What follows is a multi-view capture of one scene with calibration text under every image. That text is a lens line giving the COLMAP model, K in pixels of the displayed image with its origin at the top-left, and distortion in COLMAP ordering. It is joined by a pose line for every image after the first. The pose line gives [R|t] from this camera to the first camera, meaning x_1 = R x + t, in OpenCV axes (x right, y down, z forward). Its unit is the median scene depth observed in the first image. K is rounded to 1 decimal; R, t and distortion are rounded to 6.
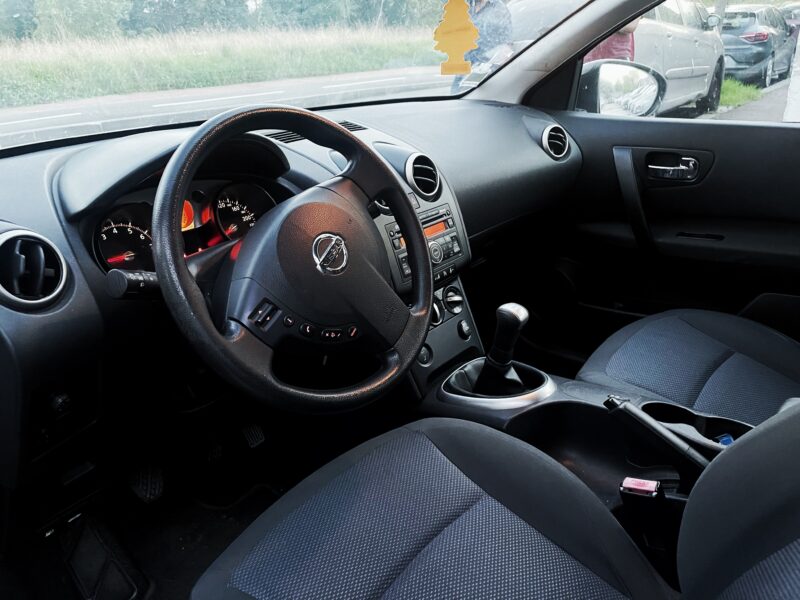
lens RADIAL K [[608.6, 0, 400.0], [0, 608.6, 300.0], [0, 0, 1]] dist [0.067888, -0.097113]
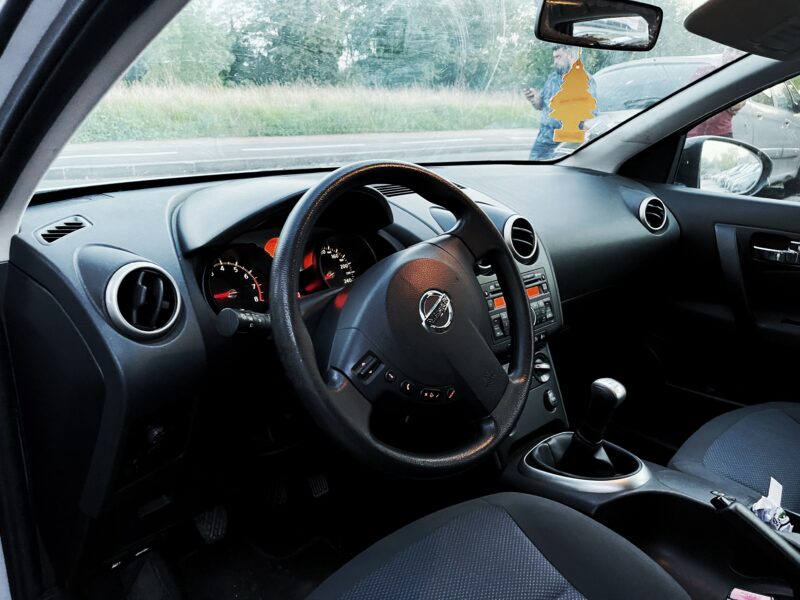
lens RADIAL K [[609.3, 0, 399.1], [0, 609.3, 287.4], [0, 0, 1]] dist [0.067992, -0.098999]
pose [[0.990607, 0.089541, -0.103346, -0.052900], [-0.099978, 0.989883, -0.100676, -0.006396], [0.093286, 0.110063, 0.989537, 0.014045]]
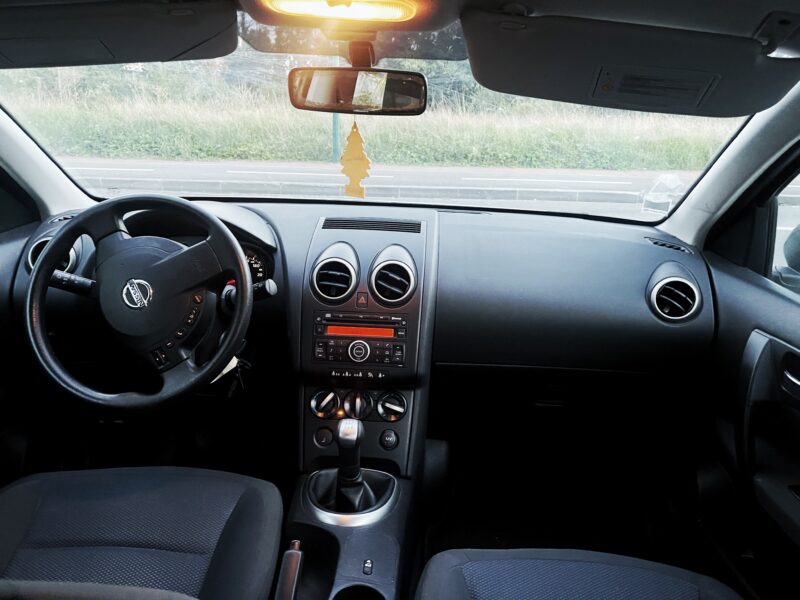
lens RADIAL K [[609.3, 0, 399.1], [0, 609.3, 287.4], [0, 0, 1]] dist [0.067992, -0.098999]
pose [[0.639522, 0.263952, -0.722040, 0.903263], [-0.355910, 0.934151, 0.026256, -0.251104], [0.681425, 0.240190, 0.691353, 0.311691]]
